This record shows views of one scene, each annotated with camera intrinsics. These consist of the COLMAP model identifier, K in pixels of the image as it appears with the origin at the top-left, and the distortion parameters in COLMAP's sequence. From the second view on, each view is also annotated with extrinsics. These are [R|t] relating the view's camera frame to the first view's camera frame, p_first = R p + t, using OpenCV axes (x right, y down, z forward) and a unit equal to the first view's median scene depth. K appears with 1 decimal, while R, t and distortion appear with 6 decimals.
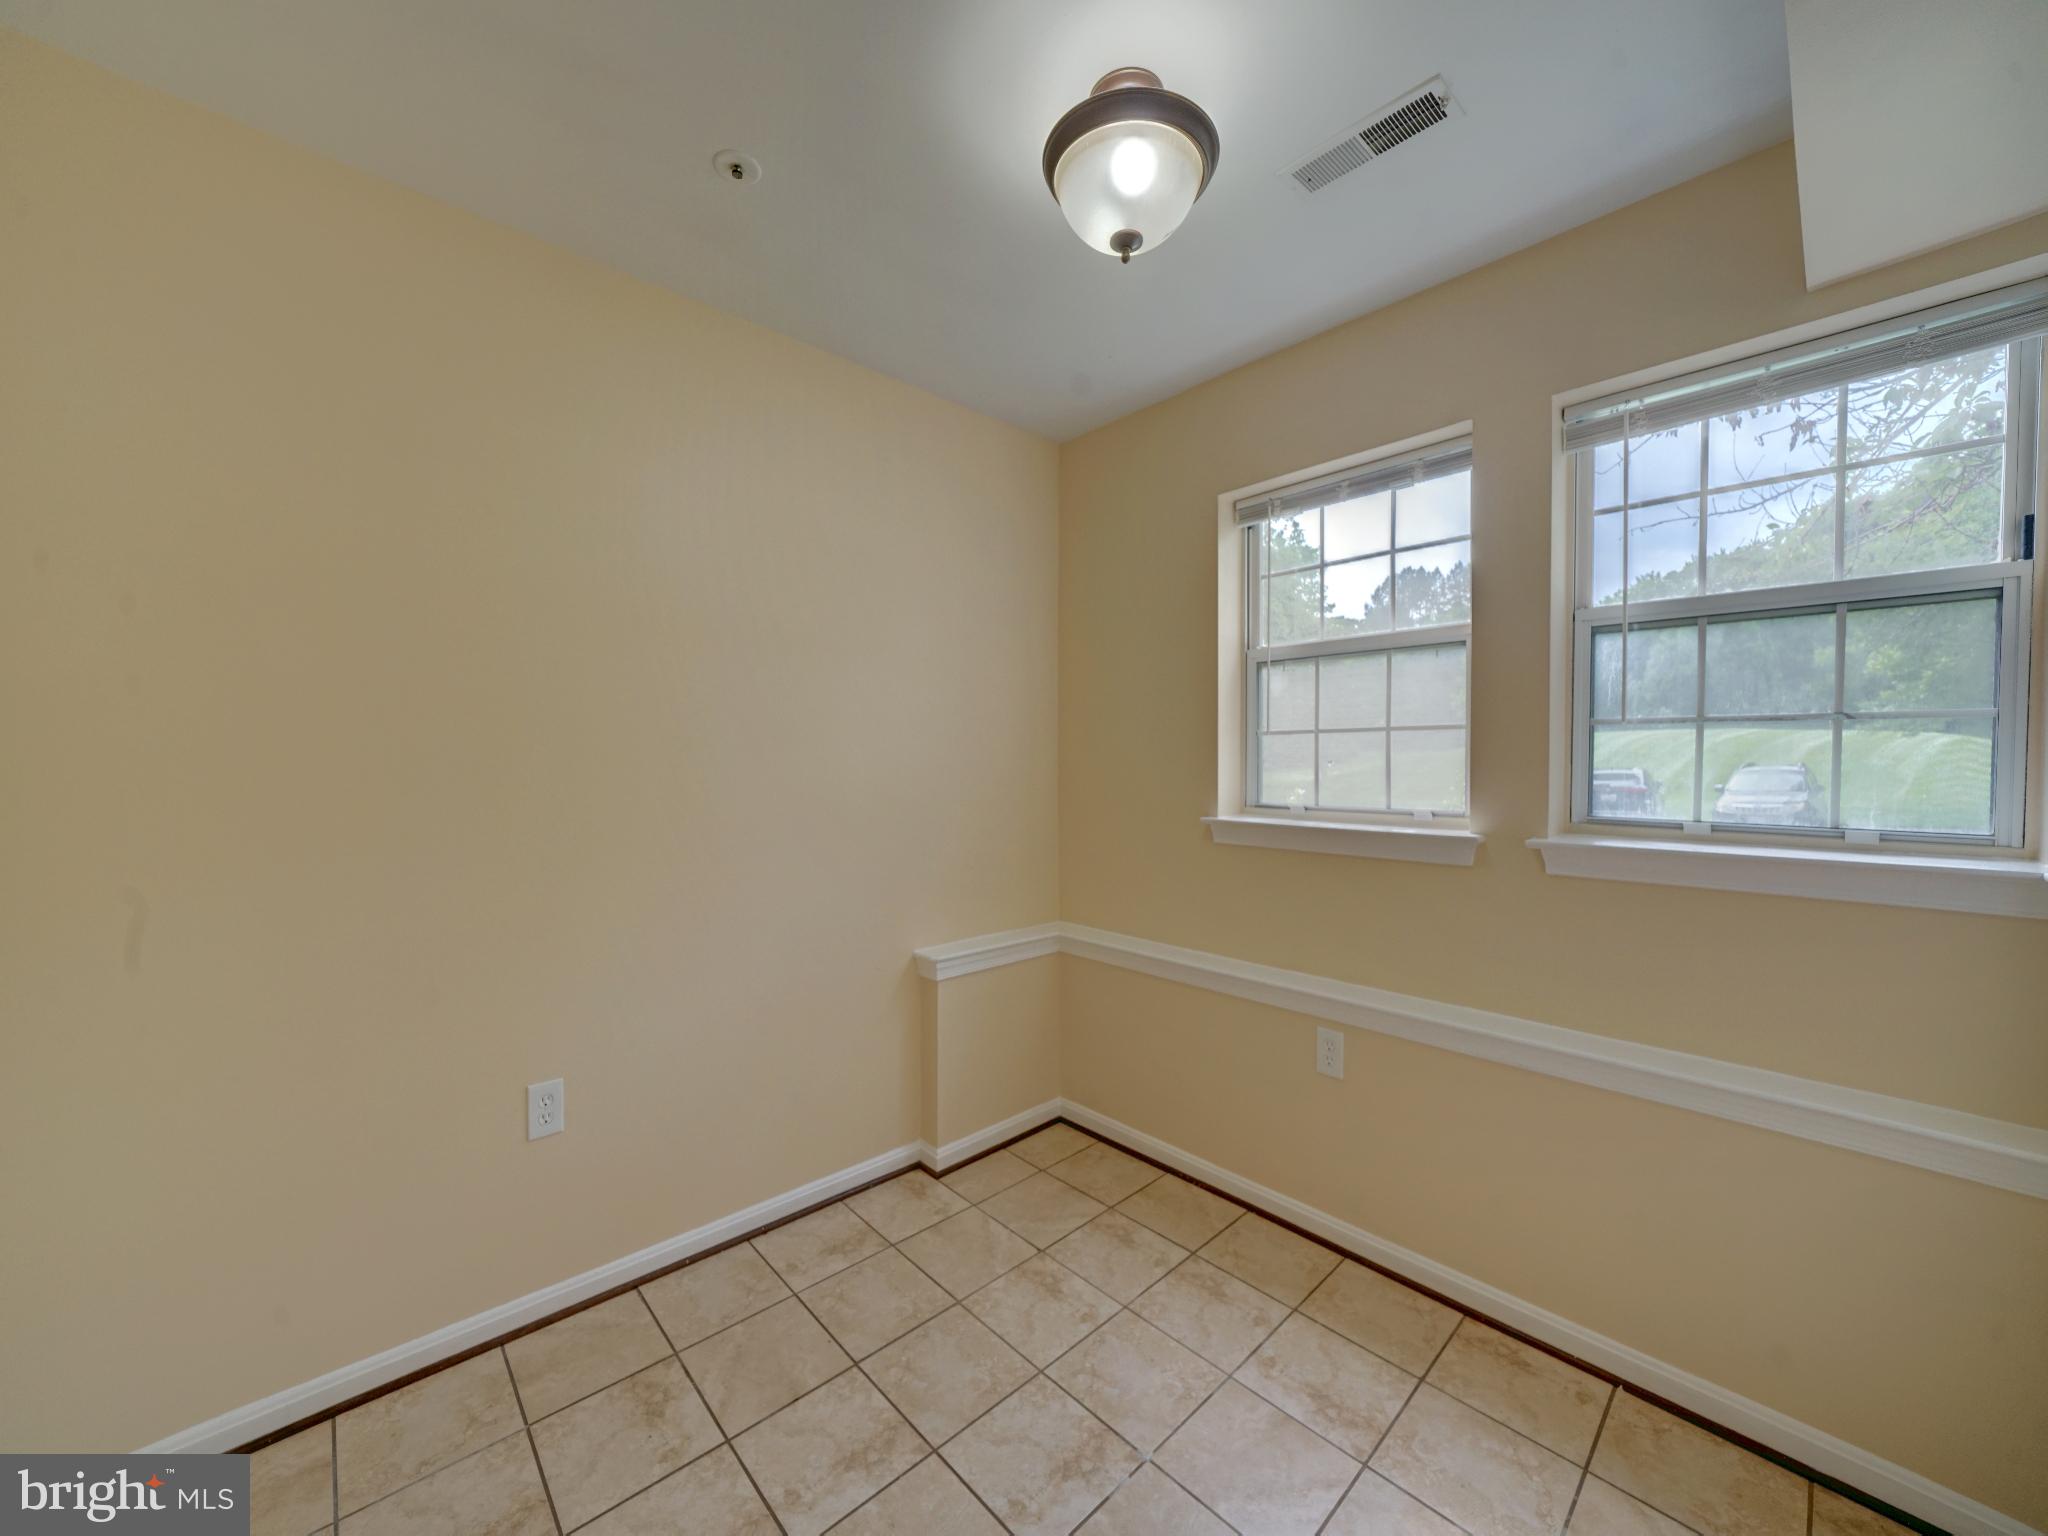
lens RADIAL K [[746.2, 0, 961.1], [0, 746.2, 759.8], [0, 0, 1]] dist [0.000806, -0.000079]
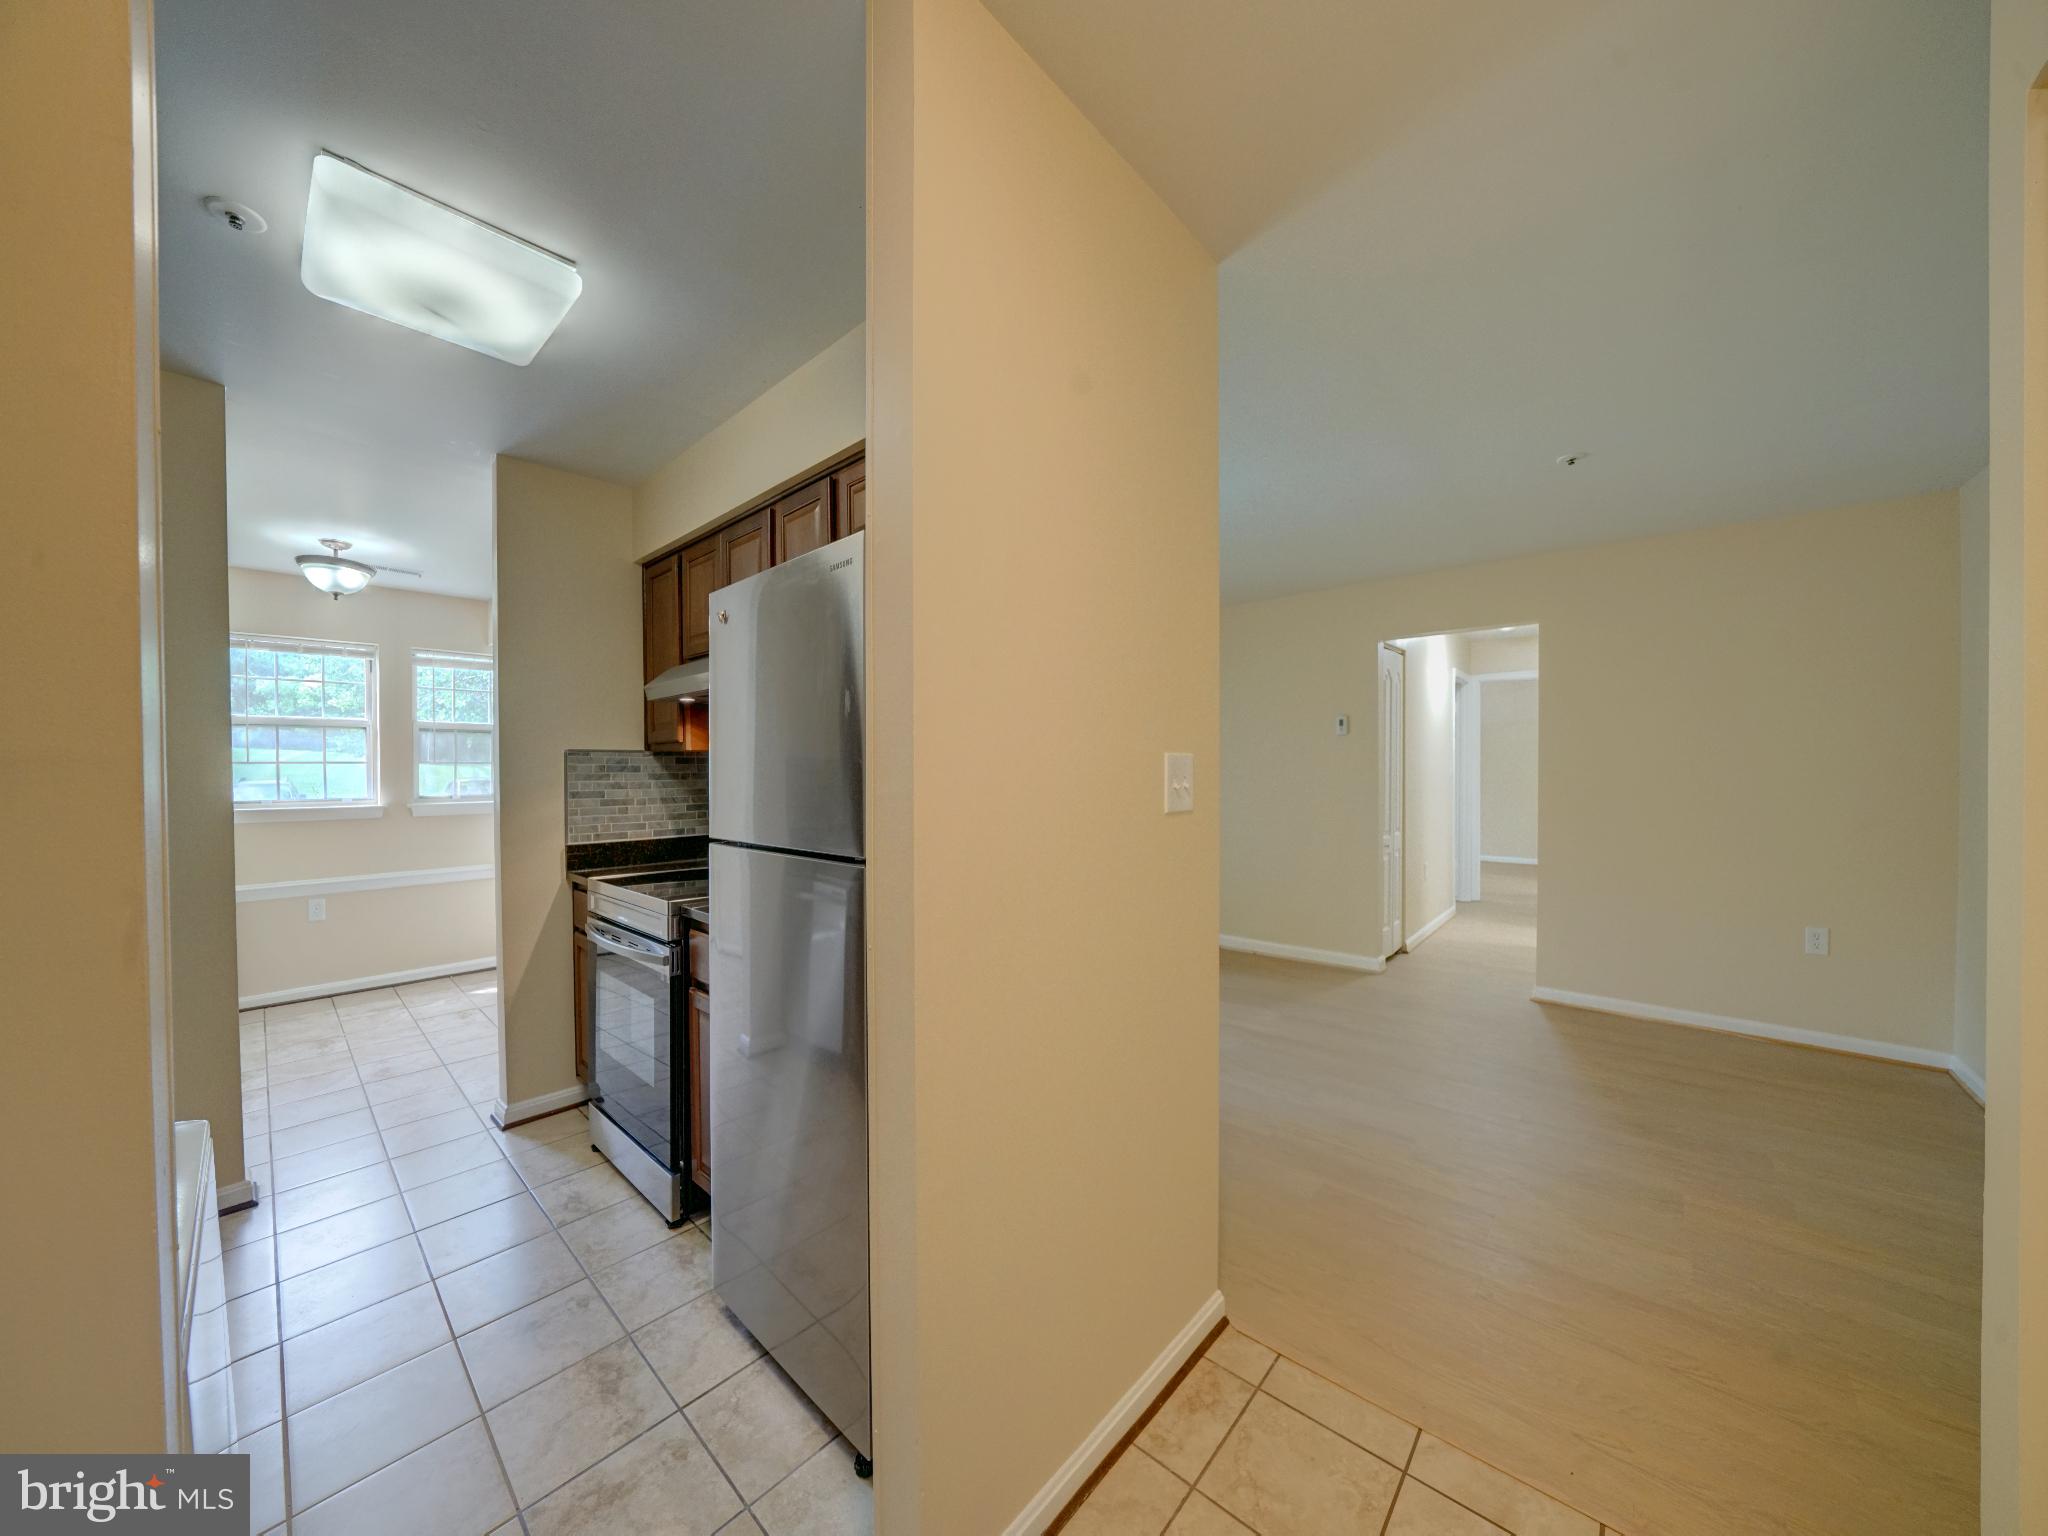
lens RADIAL K [[722.0, 0, 1012.5], [0, 722.0, 774.7], [0, 0, 1]] dist [-0.021166, 0.003396]
pose [[-0.093695, 0.005719, 0.995585, -1.985298], [0.015764, 0.999867, -0.004260, 0.042392], [-0.995476, 0.015295, -0.093773, -0.942103]]
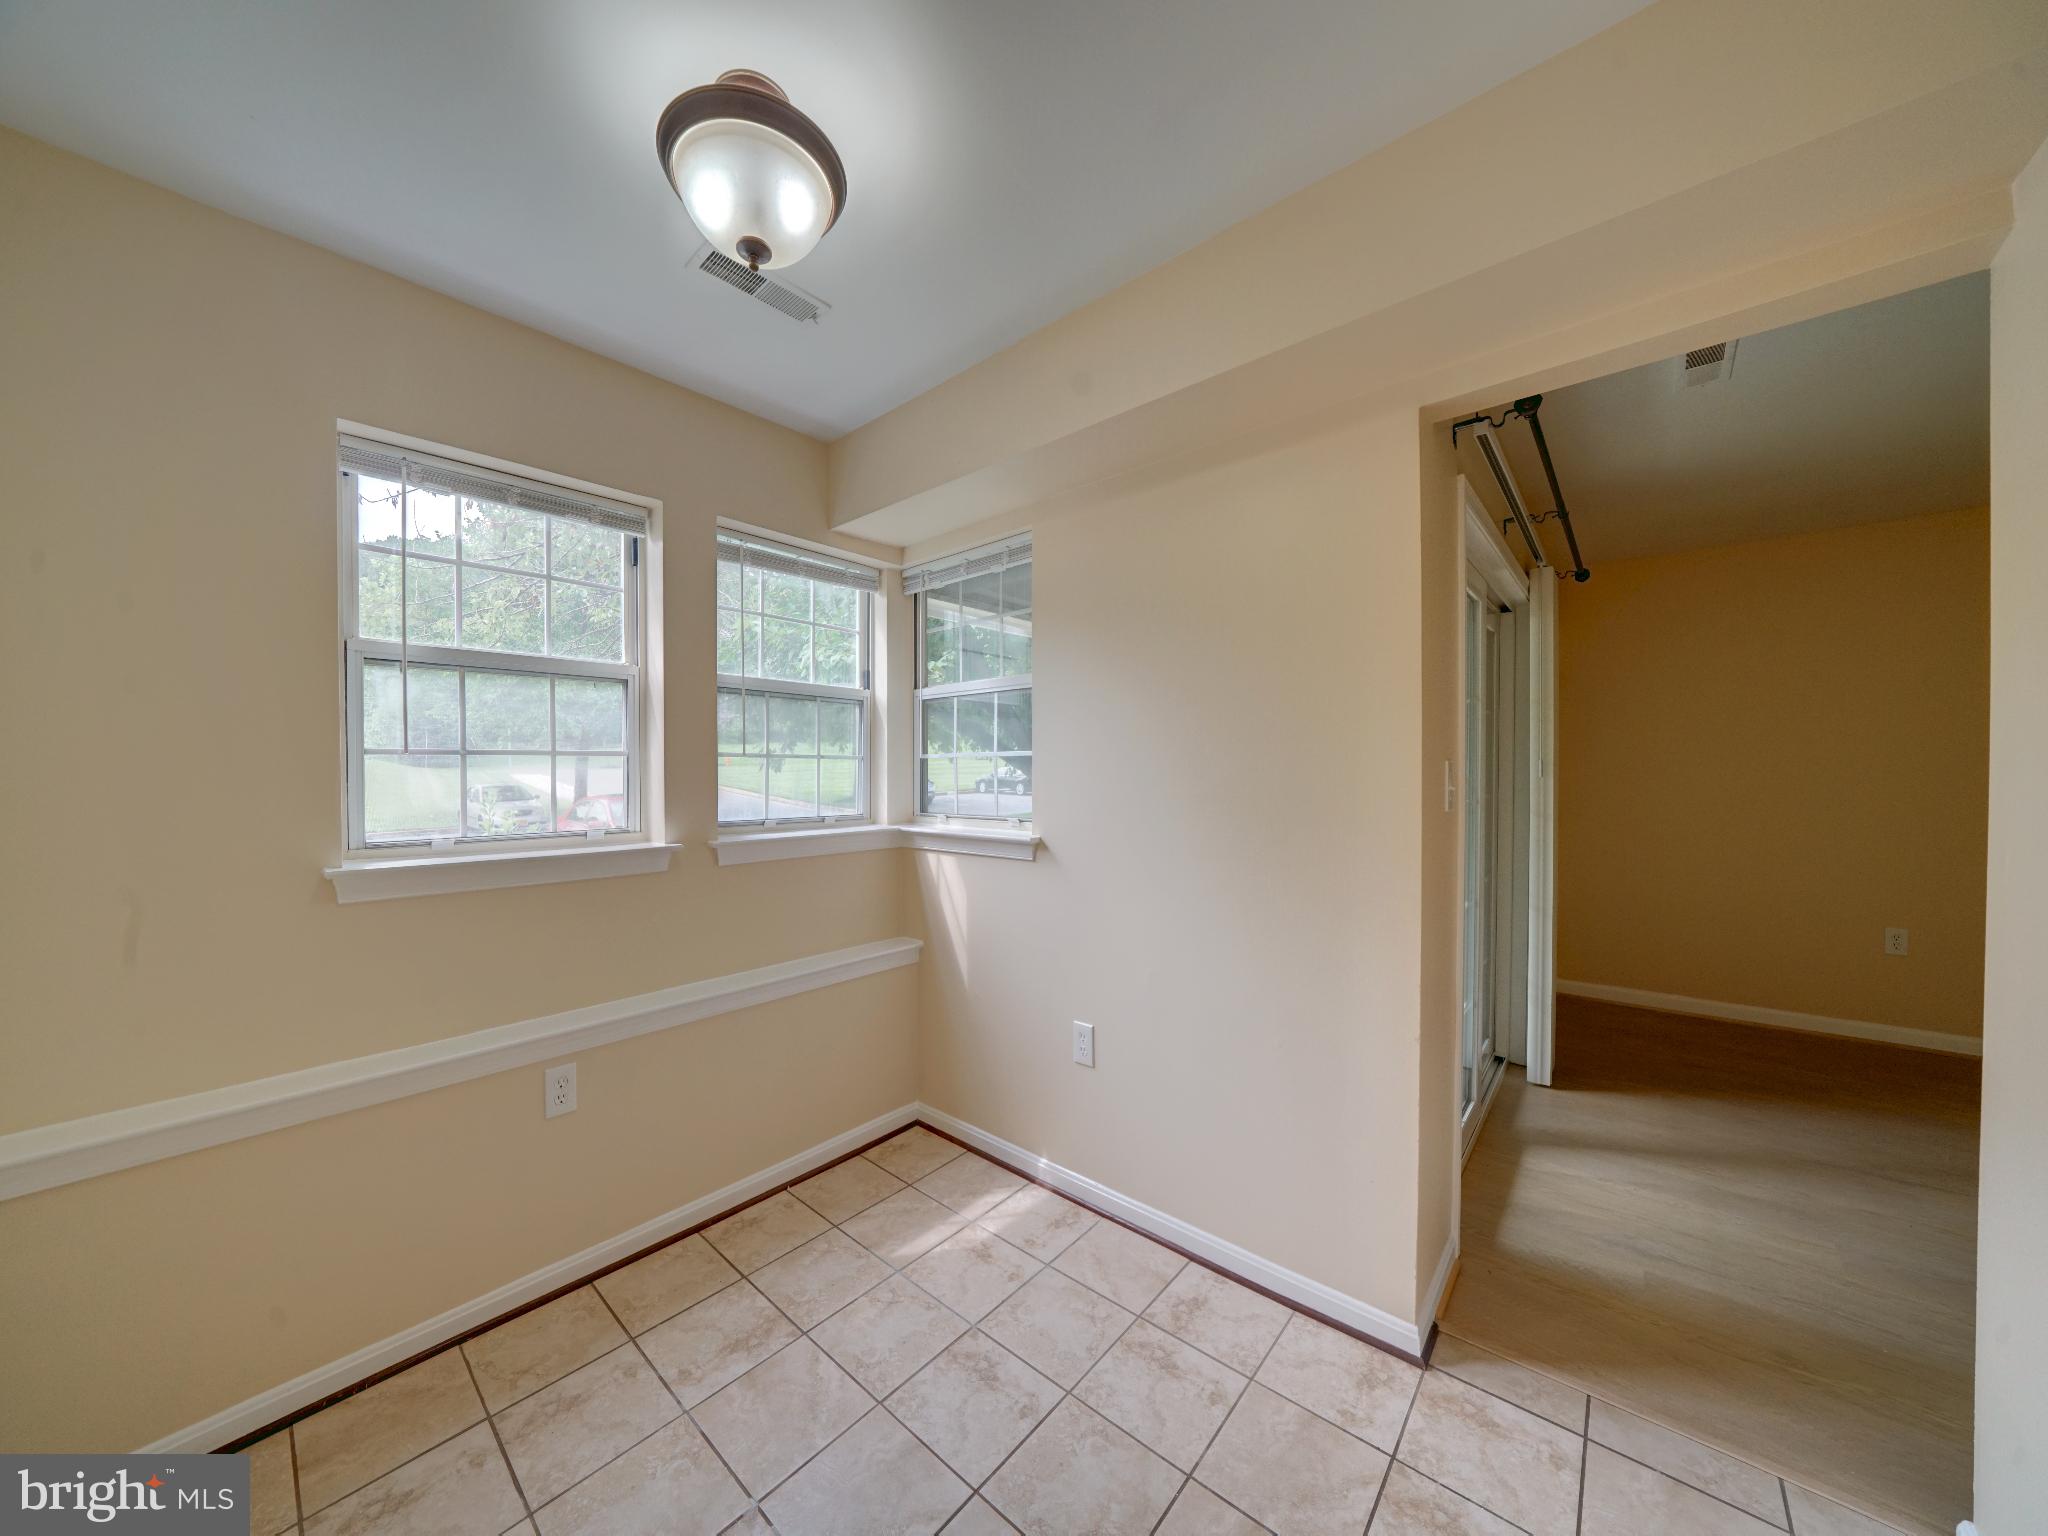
lens RADIAL K [[710.9, 0, 1024.0], [0, 710.9, 768.0], [0, 0, 1]] dist [-0.026425, 0.000256]
pose [[-0.131716, 0.012100, 0.991214, -0.534398], [0.014492, 0.999842, -0.010279, -0.002814], [-0.991182, 0.013011, -0.131870, 0.591231]]
